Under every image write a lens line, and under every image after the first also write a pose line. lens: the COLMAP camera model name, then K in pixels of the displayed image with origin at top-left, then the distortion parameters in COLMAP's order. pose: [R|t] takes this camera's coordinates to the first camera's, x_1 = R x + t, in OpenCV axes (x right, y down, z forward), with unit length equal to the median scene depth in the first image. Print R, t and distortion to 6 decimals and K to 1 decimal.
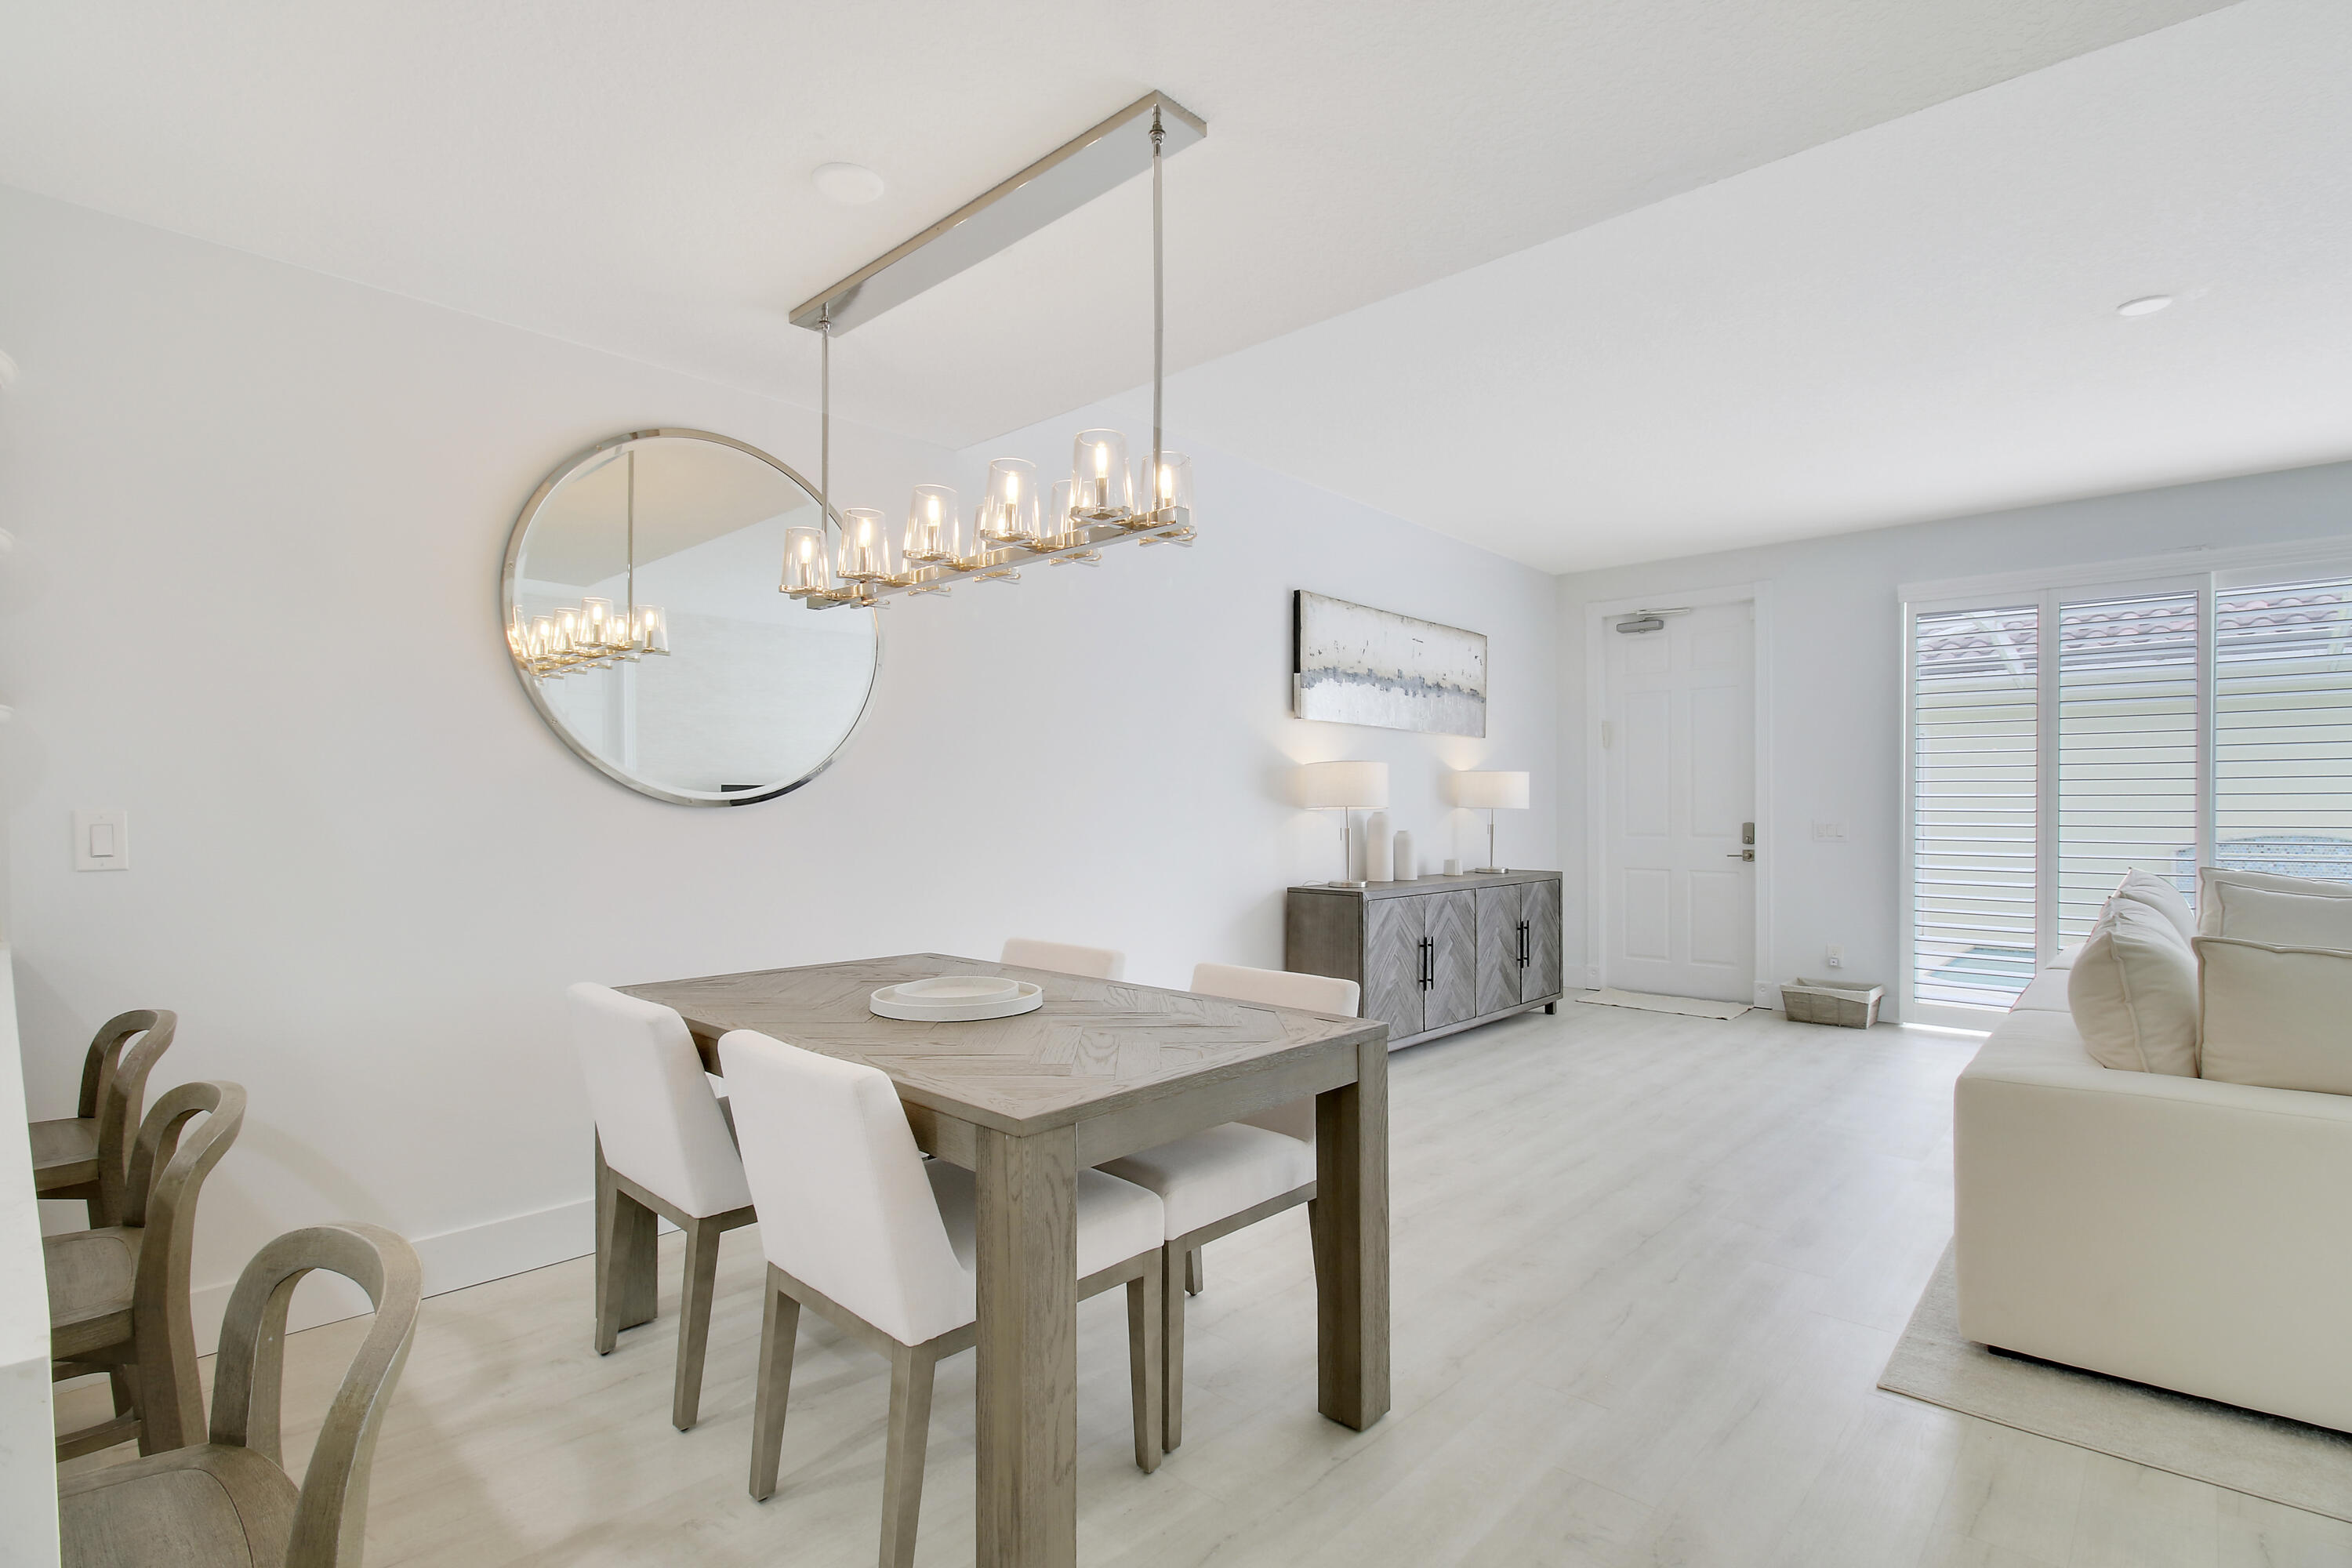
lens RADIAL K [[1137.2, 0, 1177.6], [0, 1137.2, 810.2], [0, 0, 1]] dist [-0.022554, -0.000291]
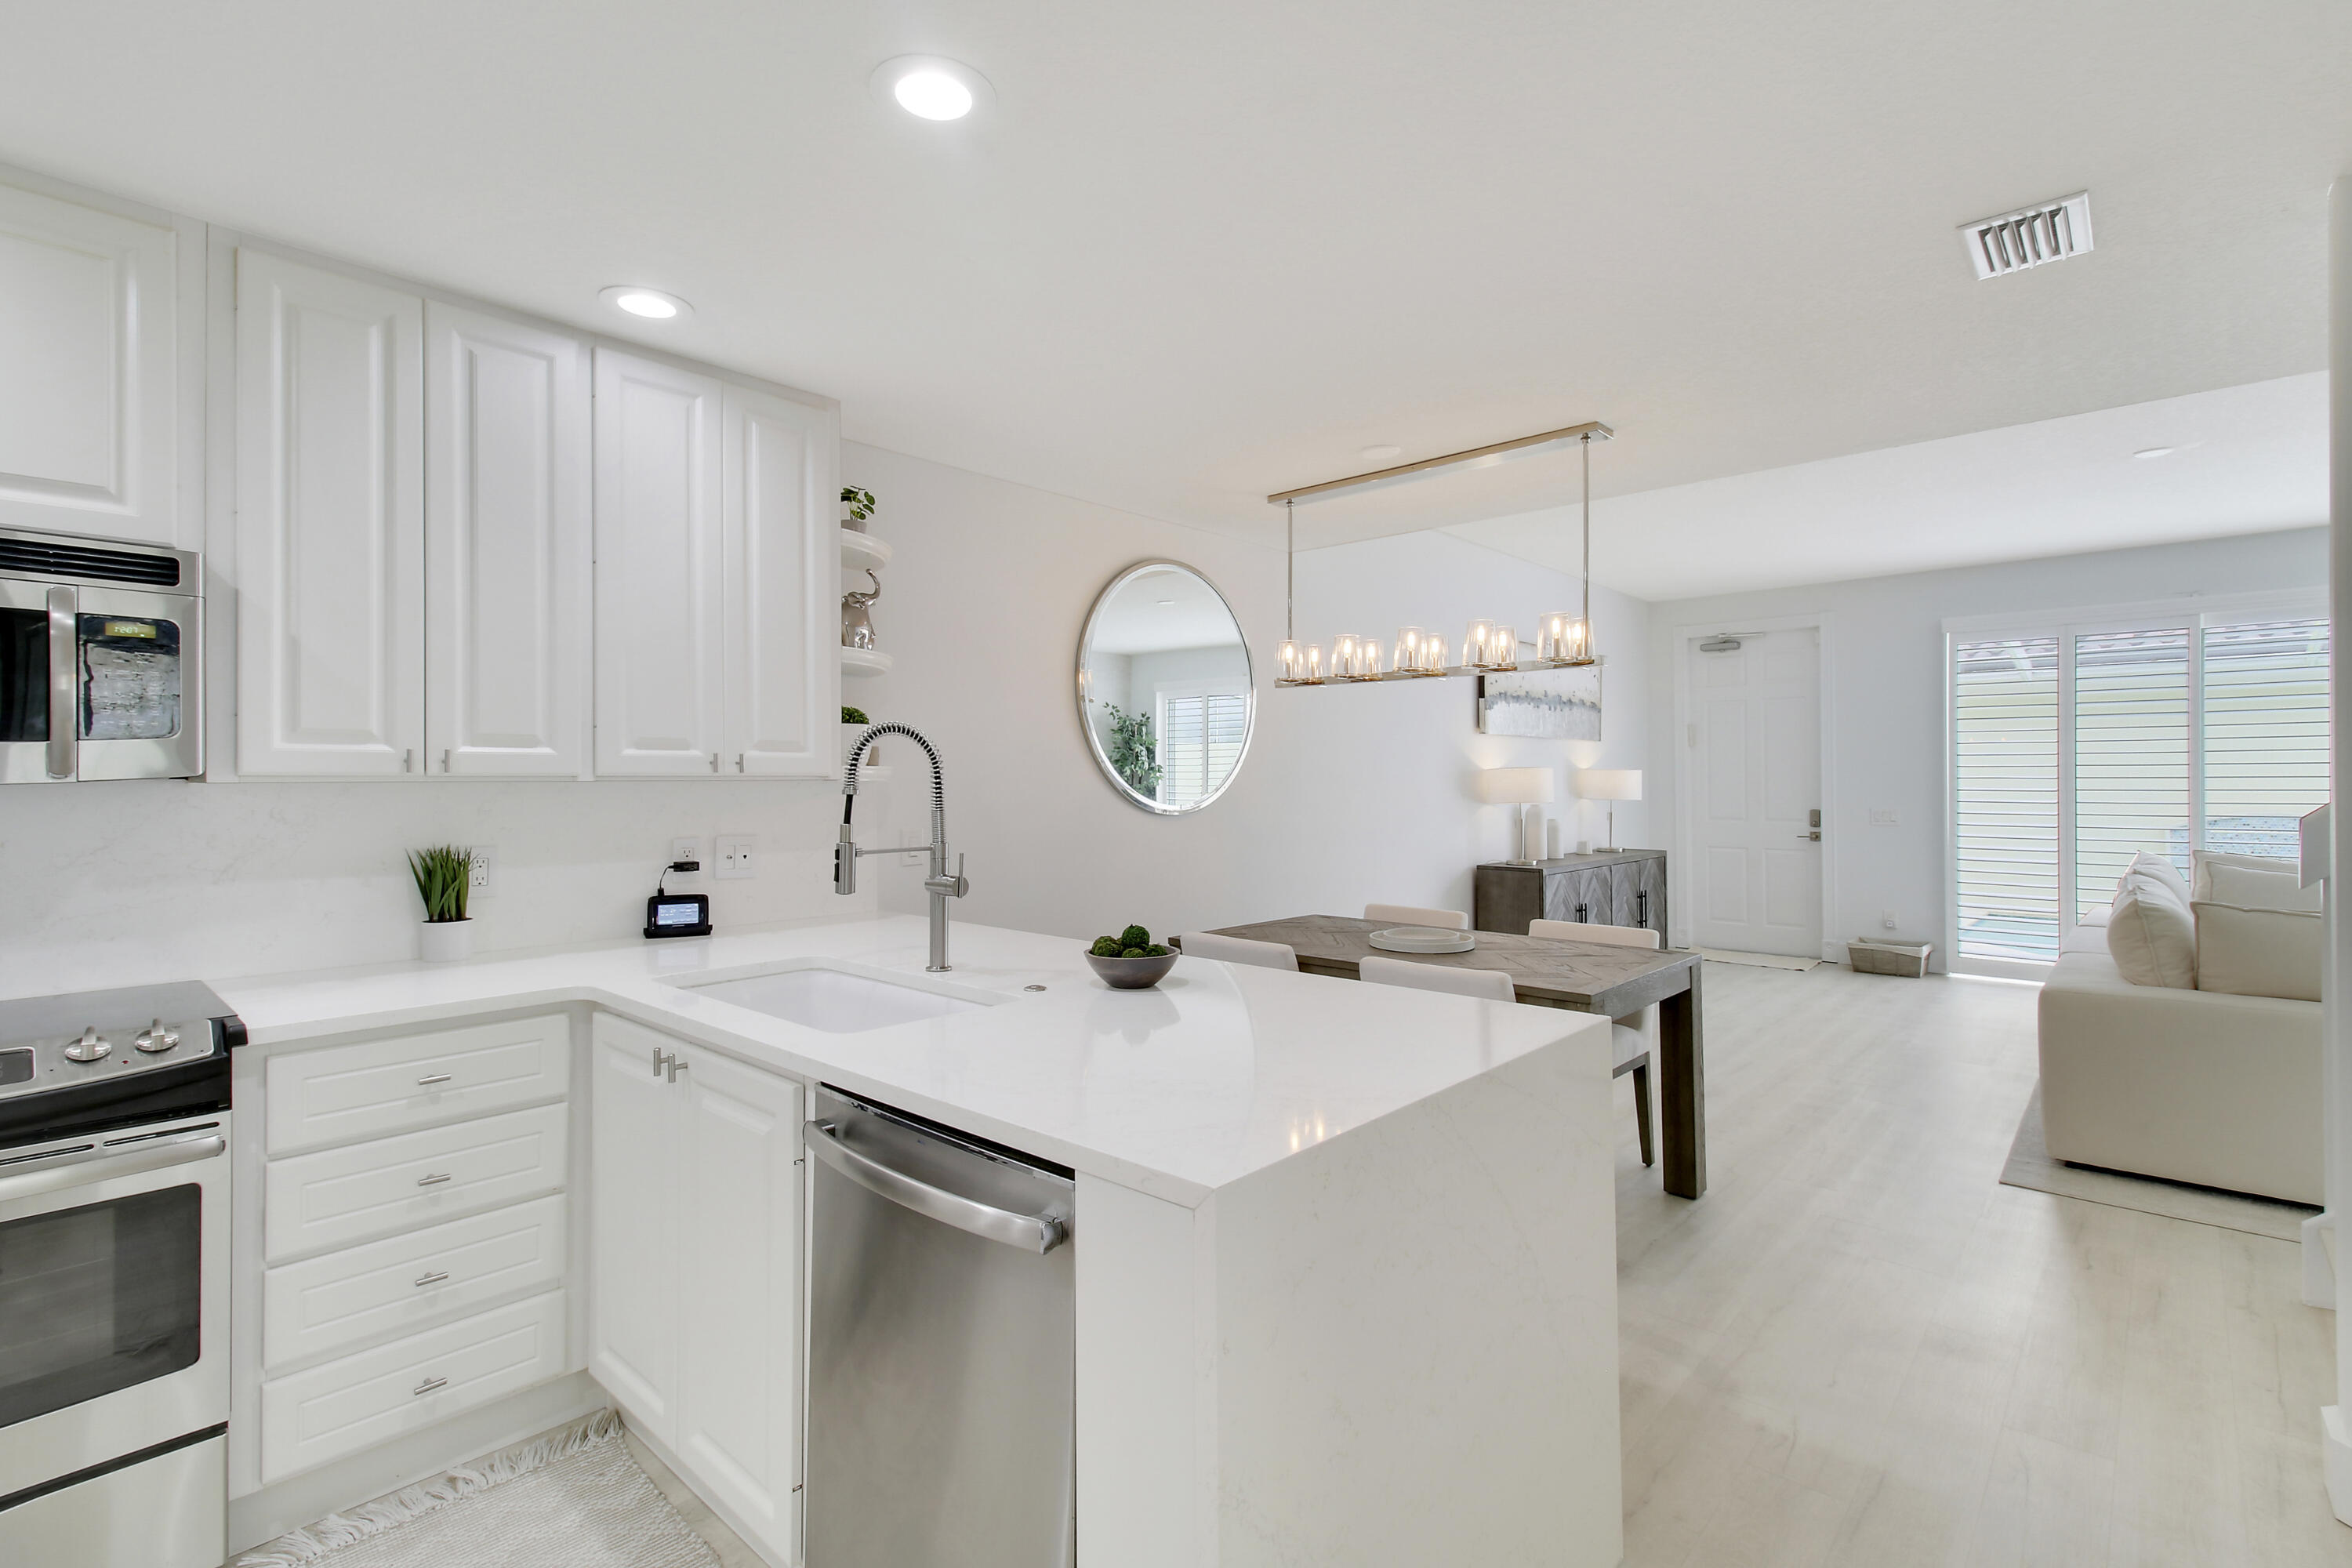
lens RADIAL K [[1120.2, 0, 1182.4], [0, 1120.2, 765.9], [0, 0, 1]] dist [-0.002532, -0.001511]
pose [[0.999969, -0.002223, 0.007570, -0.207397], [0.002323, 0.999910, -0.013206, -0.024120], [-0.007540, 0.013223, 0.999884, -0.224425]]
